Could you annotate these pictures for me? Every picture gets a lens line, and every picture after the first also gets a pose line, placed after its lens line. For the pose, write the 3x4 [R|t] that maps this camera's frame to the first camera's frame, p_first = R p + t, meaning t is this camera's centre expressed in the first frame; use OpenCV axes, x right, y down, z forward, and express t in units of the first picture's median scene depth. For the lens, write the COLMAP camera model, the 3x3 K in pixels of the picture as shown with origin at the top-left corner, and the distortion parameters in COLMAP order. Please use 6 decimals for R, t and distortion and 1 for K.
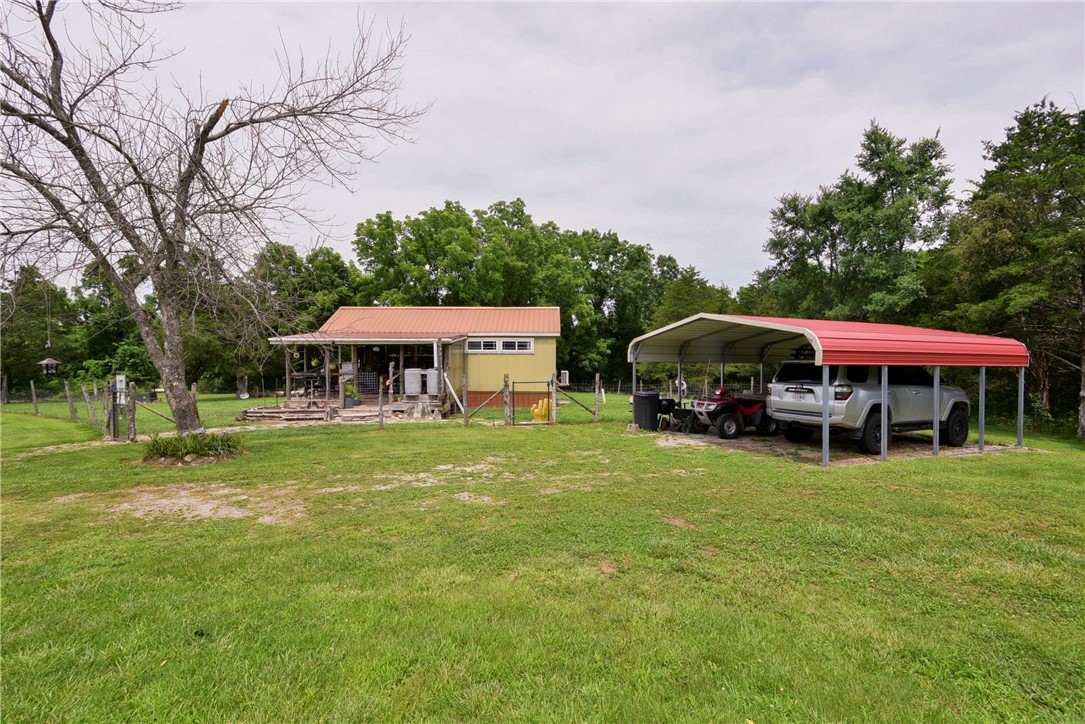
lens RADIAL K [[497.8, 0, 543.8], [0, 497.8, 358.2], [0, 0, 1]] dist [0.011816, -0.009811]
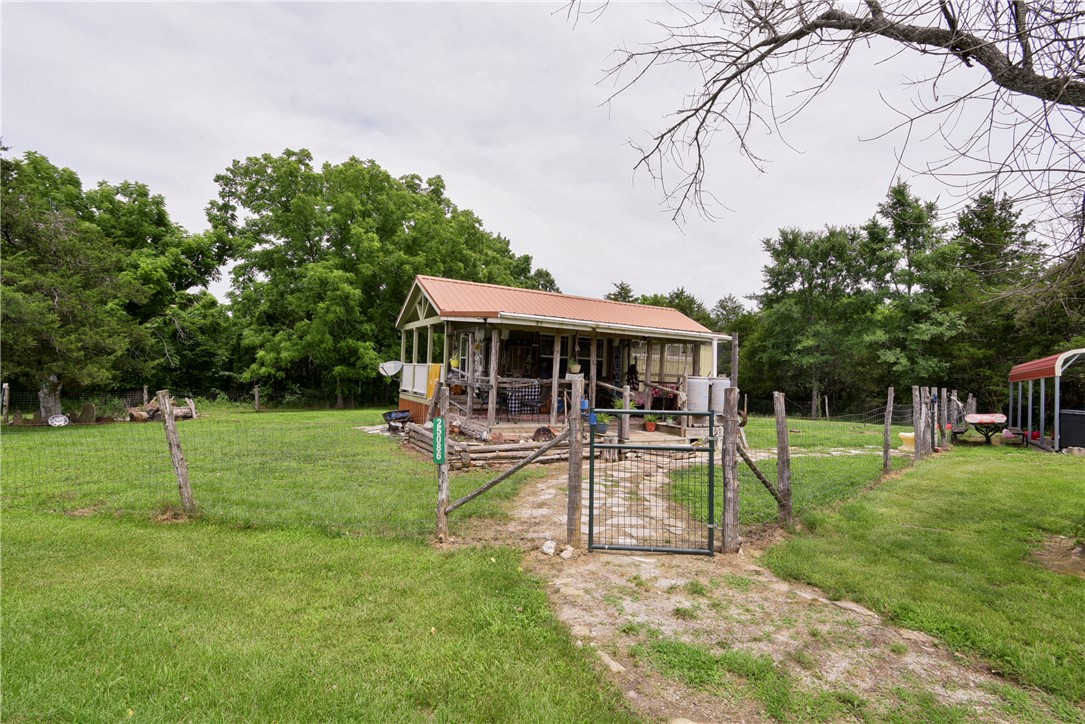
lens RADIAL K [[497.8, 0, 544.6], [0, 497.8, 361.1], [0, 0, 1]] dist [0.011816, -0.009811]
pose [[0.859680, 0.045855, 0.508771, -0.652758], [-0.030570, 0.998796, -0.038366, 0.027483], [-0.509918, 0.017429, 0.860047, 0.431016]]
